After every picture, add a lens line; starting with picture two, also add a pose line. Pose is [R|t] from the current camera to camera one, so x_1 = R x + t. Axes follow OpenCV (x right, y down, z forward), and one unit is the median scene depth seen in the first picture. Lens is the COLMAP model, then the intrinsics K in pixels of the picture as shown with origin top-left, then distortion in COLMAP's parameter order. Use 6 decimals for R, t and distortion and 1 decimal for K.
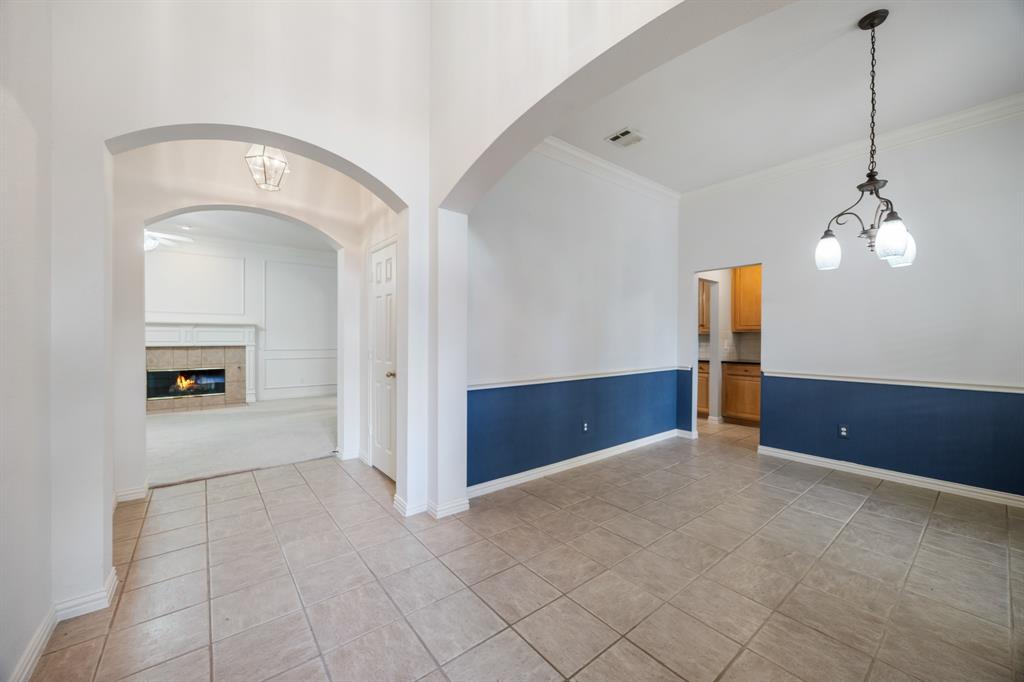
lens RADIAL K [[392.3, 0, 512.1], [0, 392.3, 338.7], [0, 0, 1]] dist [-0.000012, -0.000005]
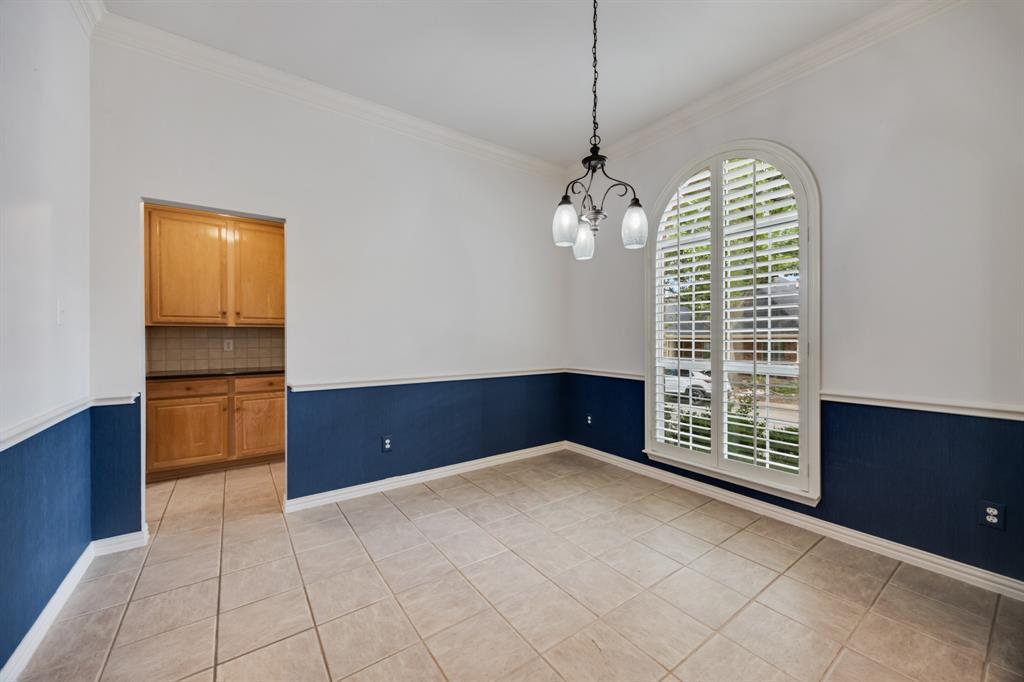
lens RADIAL K [[392.7, 0, 512.5], [0, 392.7, 334.2], [0, 0, 1]] dist [-0.001850, -0.000076]
pose [[0.049778, 0.006865, 0.998737, 0.004444], [0.008367, 0.999938, -0.007290, 0.009000], [-0.998725, 0.008720, 0.049718, 0.863096]]
